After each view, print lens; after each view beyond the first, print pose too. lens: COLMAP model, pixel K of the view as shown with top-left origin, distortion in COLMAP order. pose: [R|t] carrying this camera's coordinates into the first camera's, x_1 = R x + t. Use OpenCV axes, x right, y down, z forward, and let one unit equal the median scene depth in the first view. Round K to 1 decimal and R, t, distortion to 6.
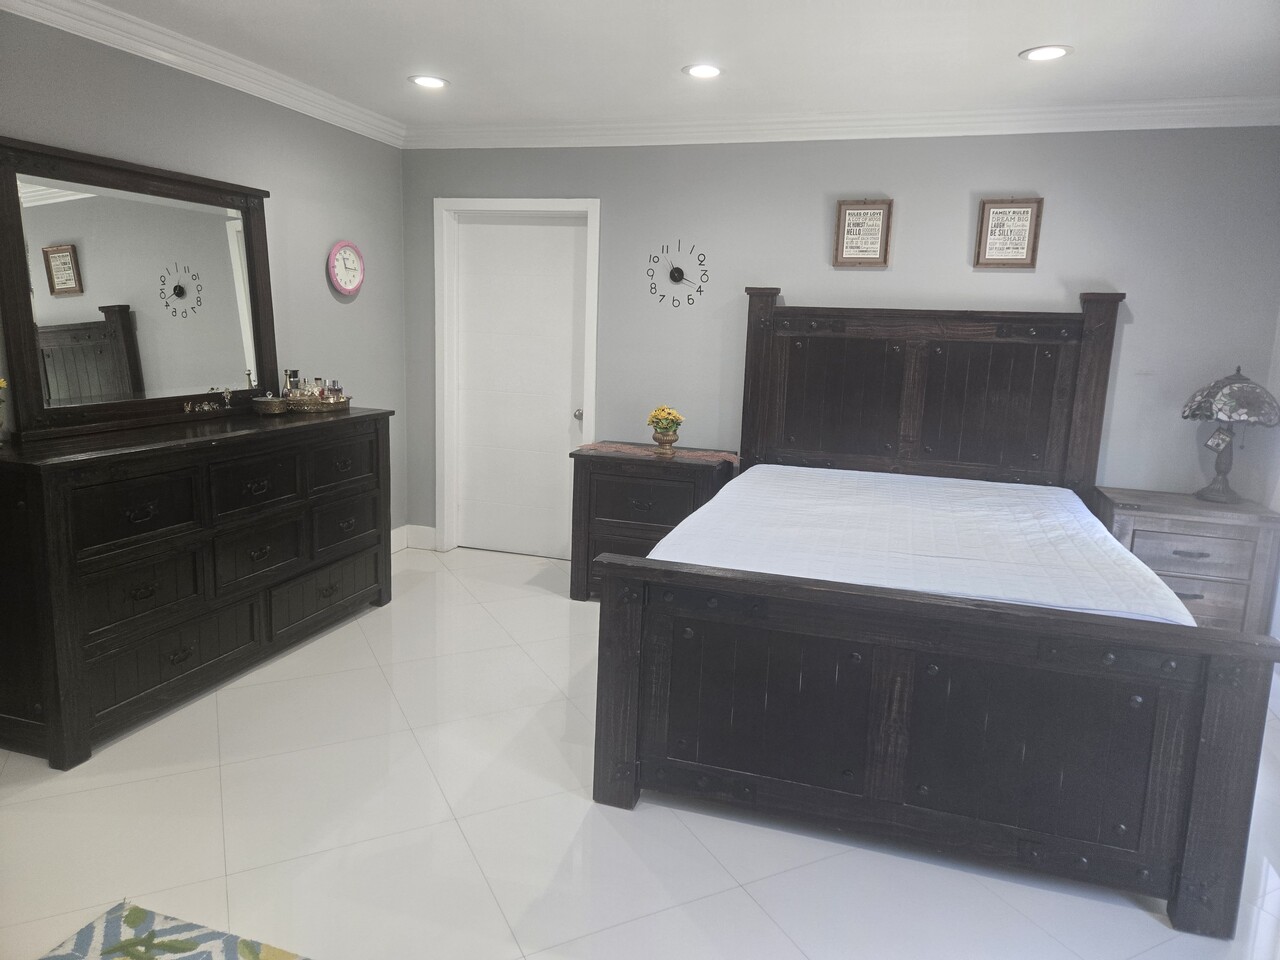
lens RADIAL K [[859.5, 0, 637.5], [0, 859.5, 460.9], [0, 0, 1]] dist [0.068884, -0.054794]
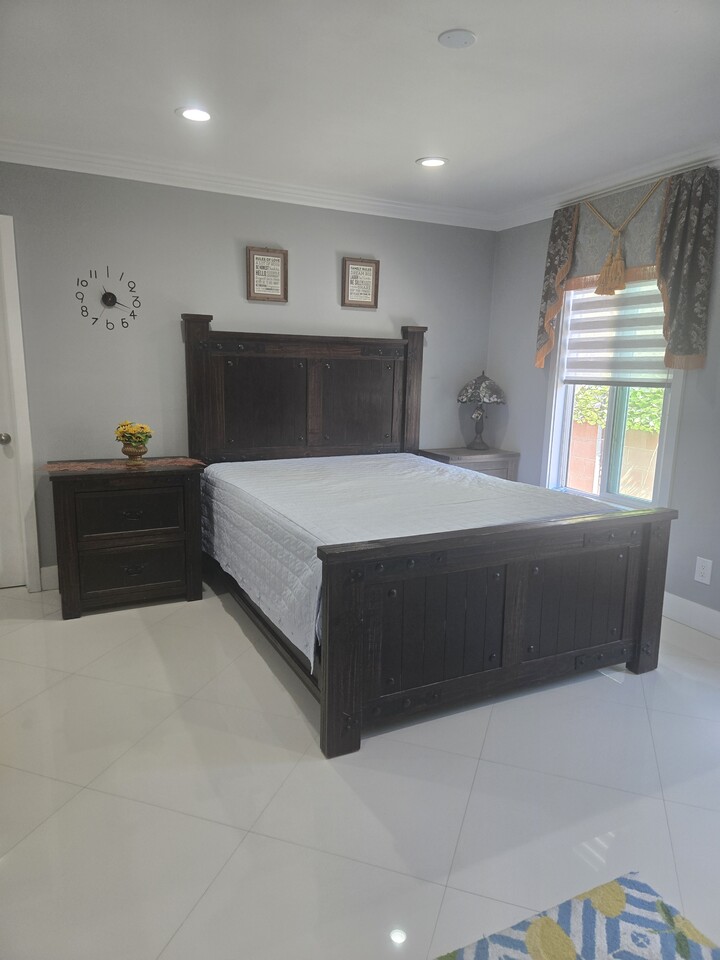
lens RADIAL K [[644.6, 0, 363.3], [0, 644.6, 487.3], [0, 0, 1]] dist [0.068884, -0.054794]
pose [[0.710076, -0.152224, 0.687474, -0.365706], [0.117581, 0.988277, 0.097382, -0.029541], [-0.694239, 0.011685, 0.719650, 0.221218]]
